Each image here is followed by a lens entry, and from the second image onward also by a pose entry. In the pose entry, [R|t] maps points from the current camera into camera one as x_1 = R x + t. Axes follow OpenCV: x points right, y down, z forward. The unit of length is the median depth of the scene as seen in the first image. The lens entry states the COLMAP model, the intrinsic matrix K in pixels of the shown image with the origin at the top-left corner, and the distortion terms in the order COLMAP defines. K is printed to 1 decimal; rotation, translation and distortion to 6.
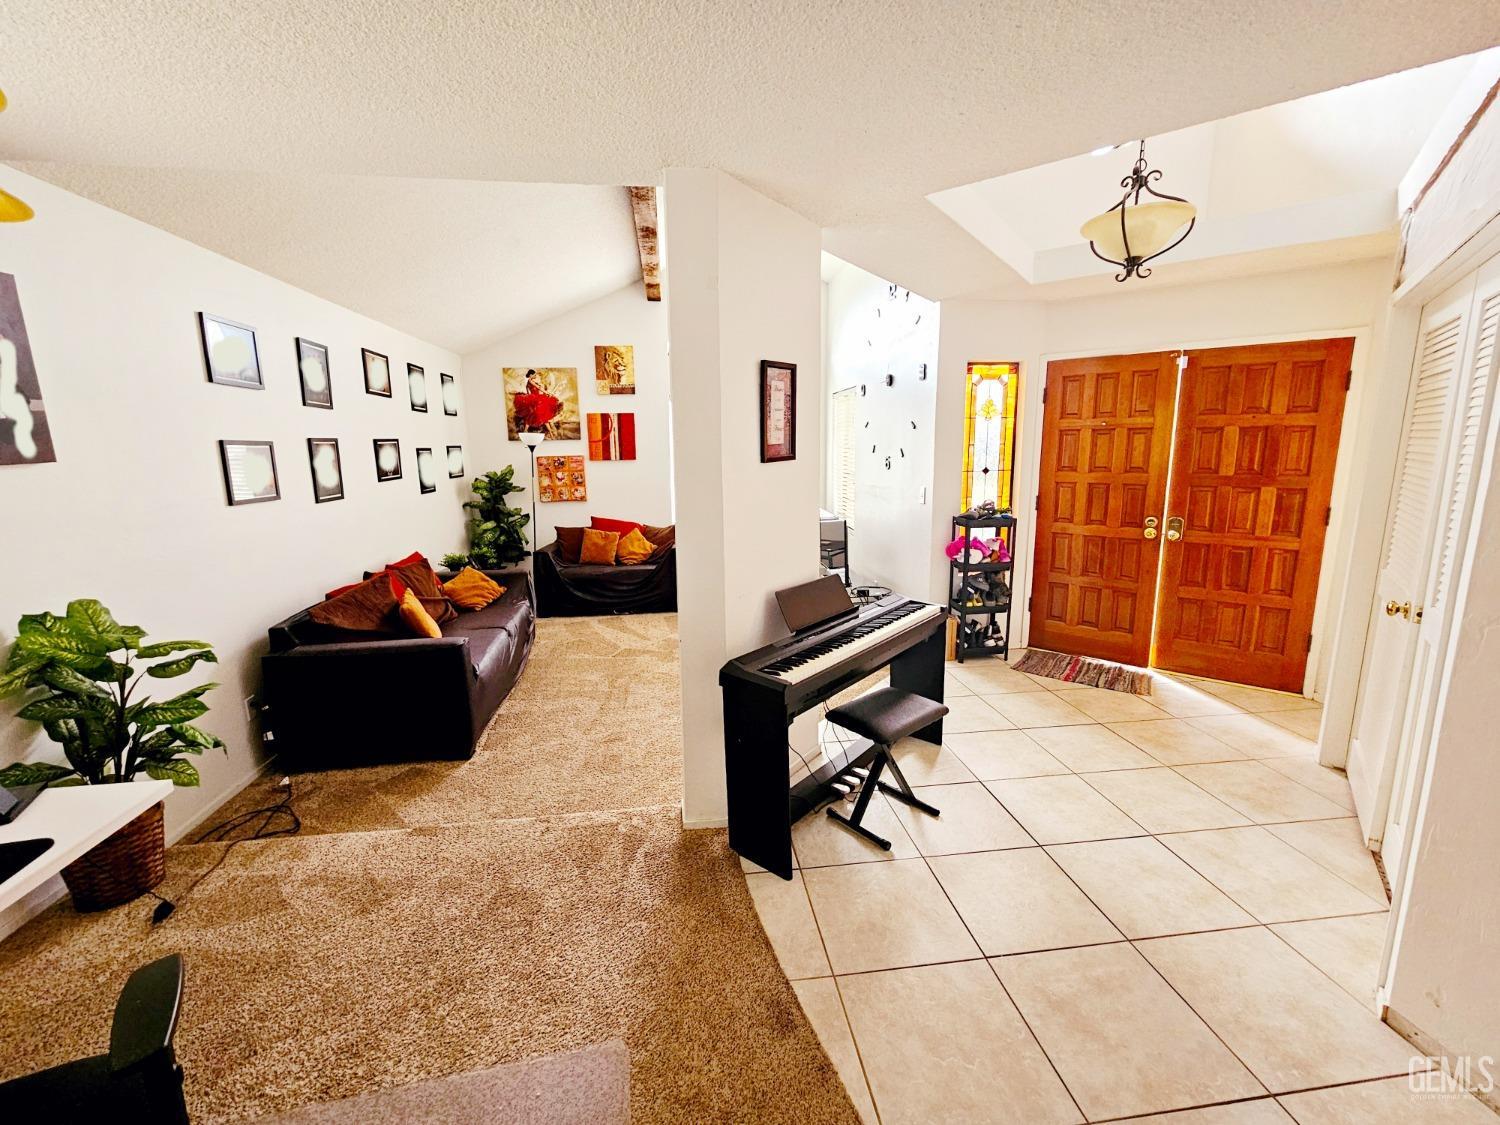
lens RADIAL K [[614.1, 0, 737.7], [0, 614.1, 553.1], [0, 0, 1]] dist [-0.002491, 0.000268]
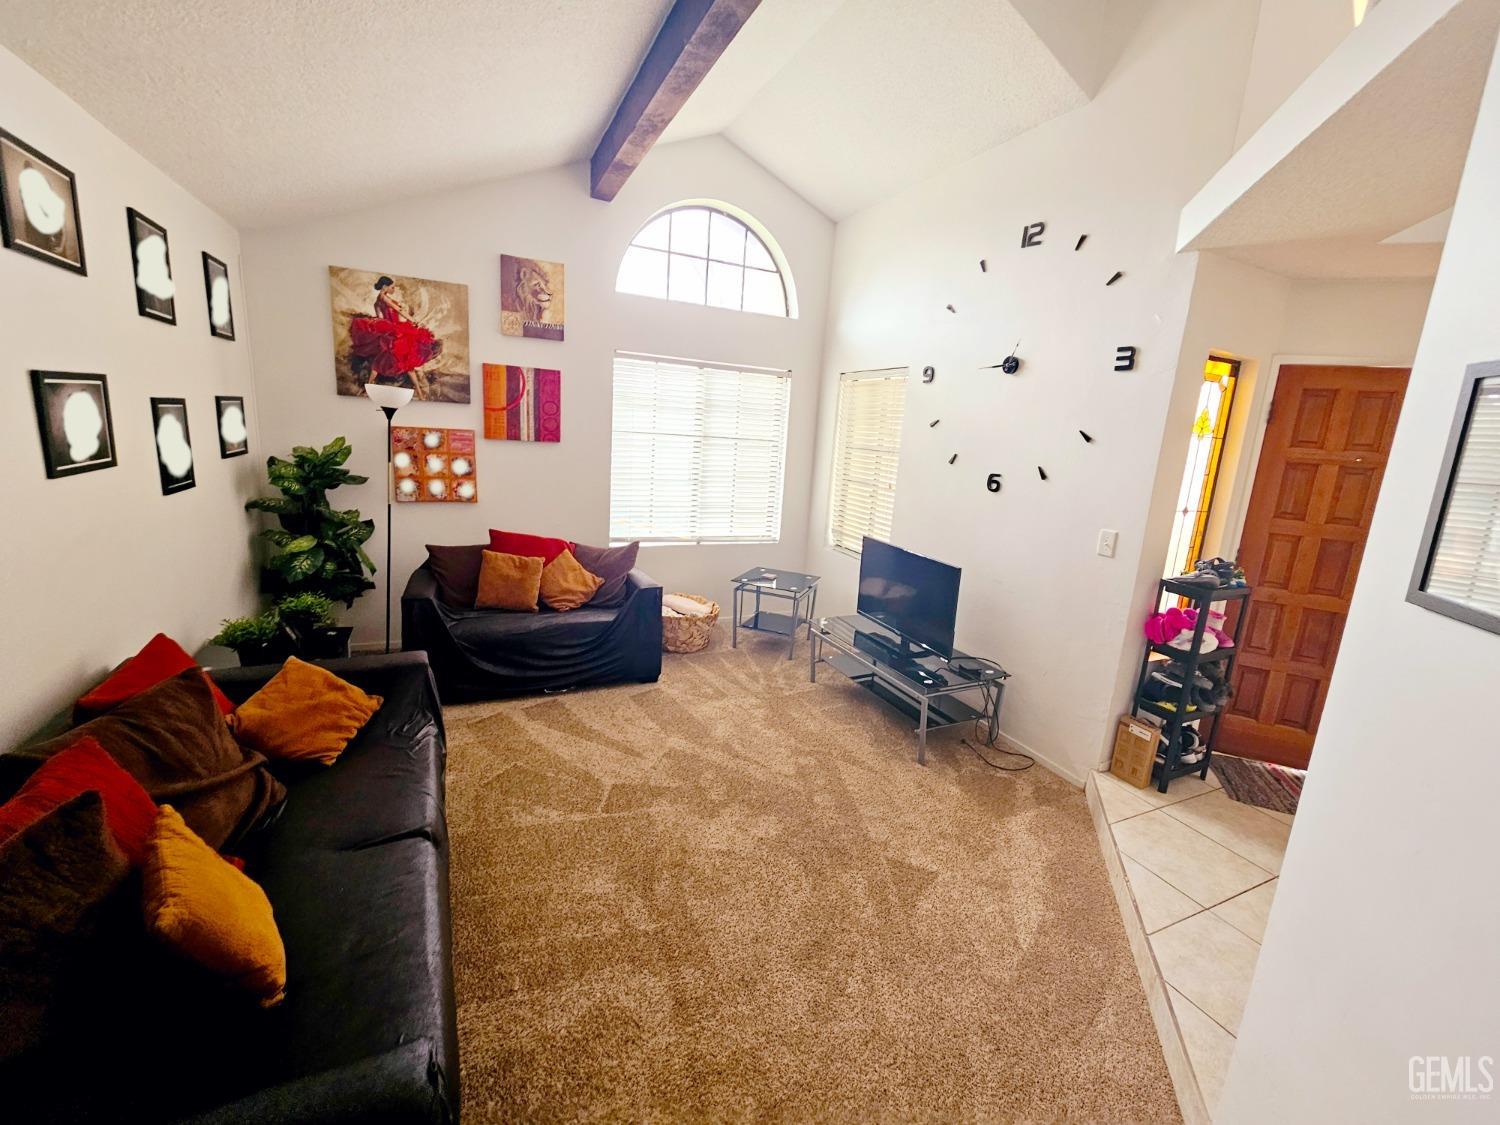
lens RADIAL K [[614.1, 0, 747.0], [0, 614.1, 552.0], [0, 0, 1]] dist [-0.002491, 0.000268]
pose [[0.946683, 0.014395, 0.321844, -0.193060], [-0.025615, 0.999202, 0.030654, -0.063233], [-0.321146, -0.037264, 0.946296, 0.324783]]
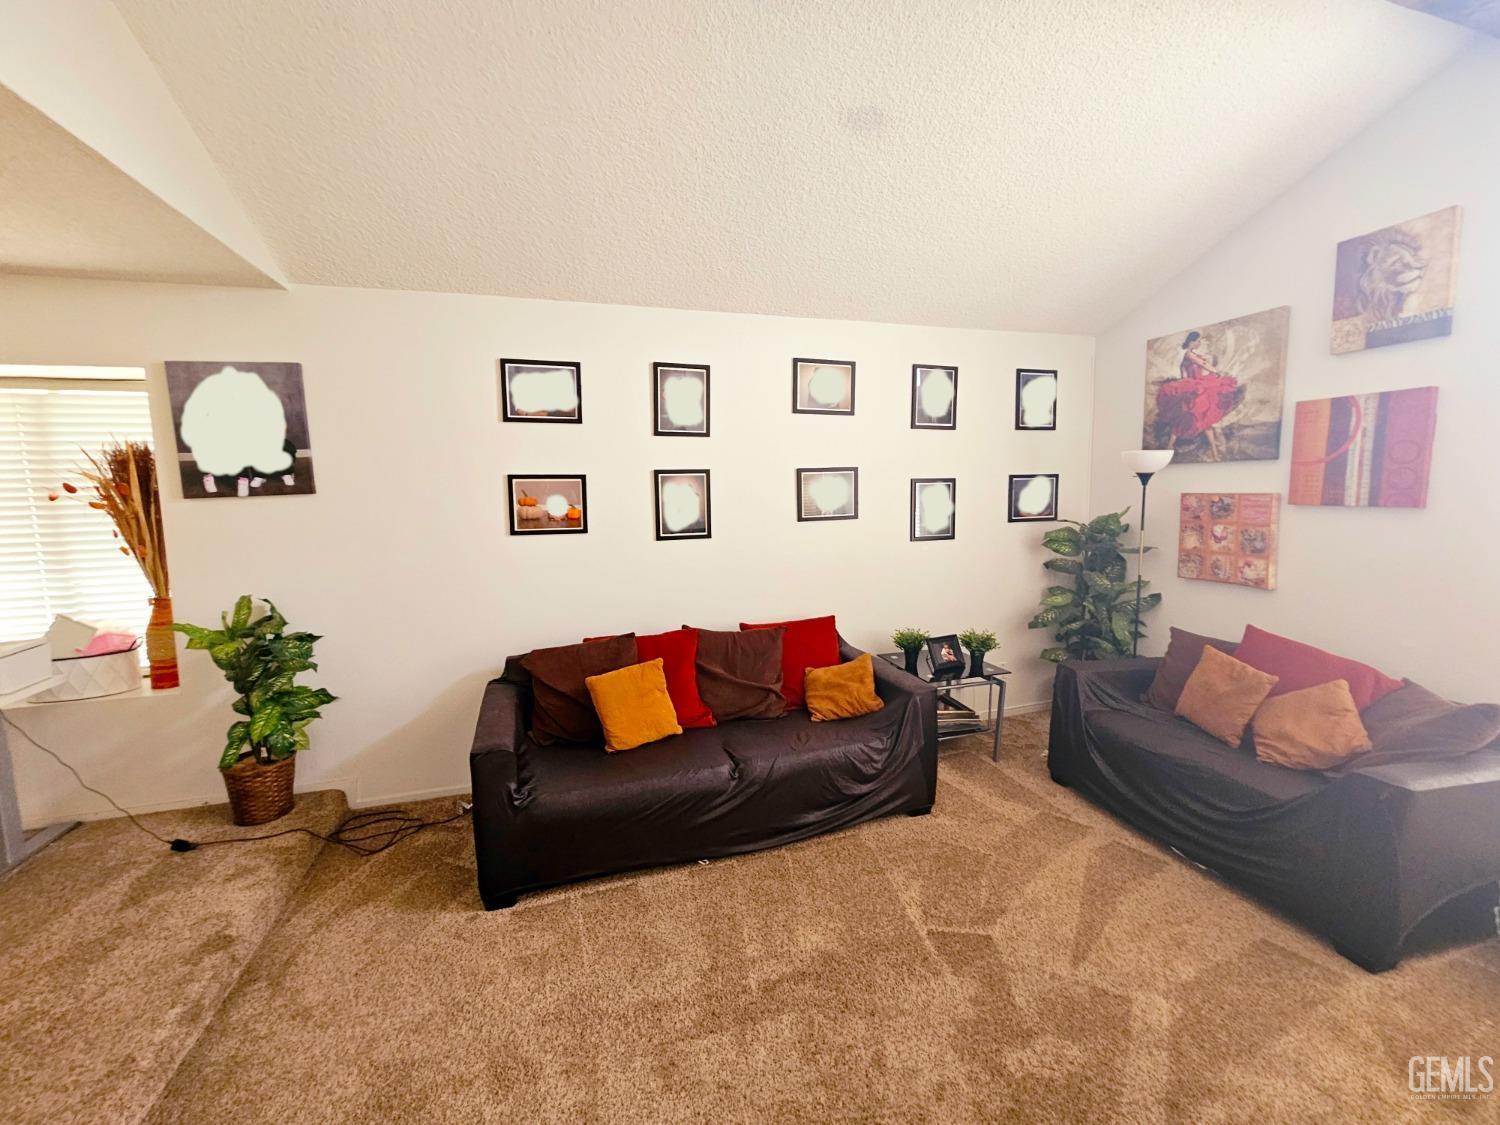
lens RADIAL K [[614.1, 0, 755.0], [0, 614.1, 553.5], [0, 0, 1]] dist [-0.002491, 0.000268]
pose [[0.188051, 0.123011, -0.974426, 0.136320], [-0.159261, 0.982815, 0.093335, -0.097311], [0.969161, 0.137637, 0.204410, 0.542915]]
